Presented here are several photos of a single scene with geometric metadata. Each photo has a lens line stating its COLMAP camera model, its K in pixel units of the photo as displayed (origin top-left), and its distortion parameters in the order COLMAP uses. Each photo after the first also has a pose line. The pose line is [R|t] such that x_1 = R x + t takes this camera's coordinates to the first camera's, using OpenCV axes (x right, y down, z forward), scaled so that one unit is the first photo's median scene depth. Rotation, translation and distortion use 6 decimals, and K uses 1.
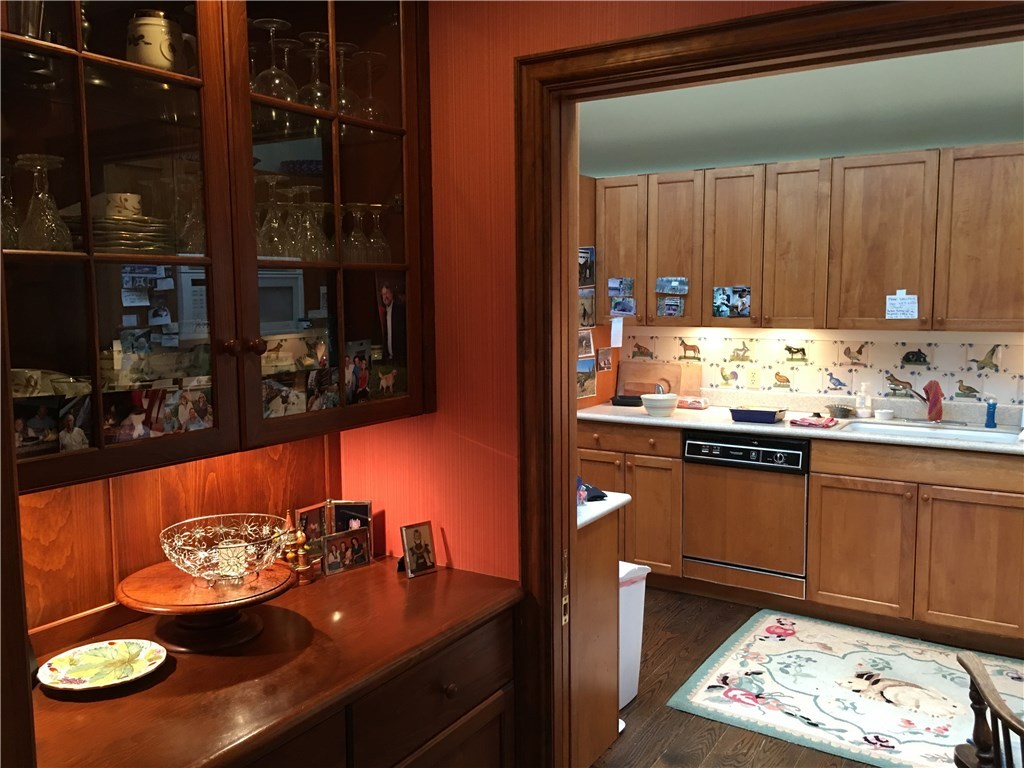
lens RADIAL K [[858.9, 0, 507.9], [0, 858.9, 385.7], [0, 0, 1]] dist [0.037596, -0.049984]
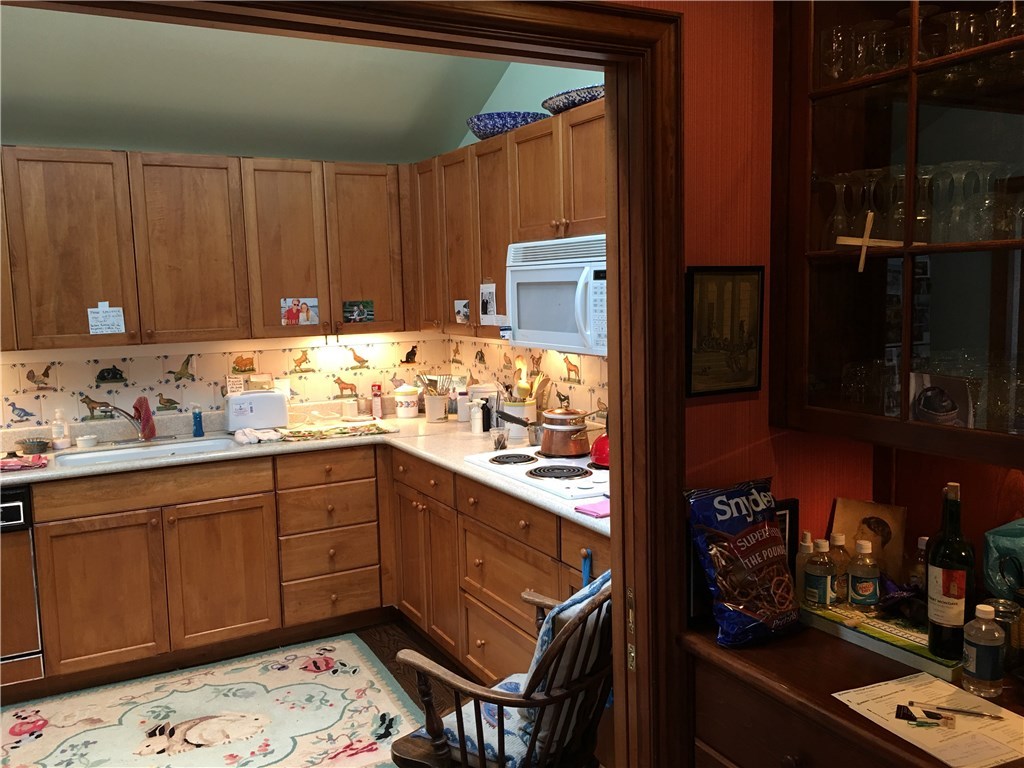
lens RADIAL K [[858.9, 0, 507.0], [0, 858.9, 381.7], [0, 0, 1]] dist [0.037596, -0.049984]
pose [[0.487221, -0.099240, 0.867621, -0.135639], [0.117181, 0.991966, 0.047659, -0.021468], [-0.865381, 0.078448, 0.494936, 0.192507]]
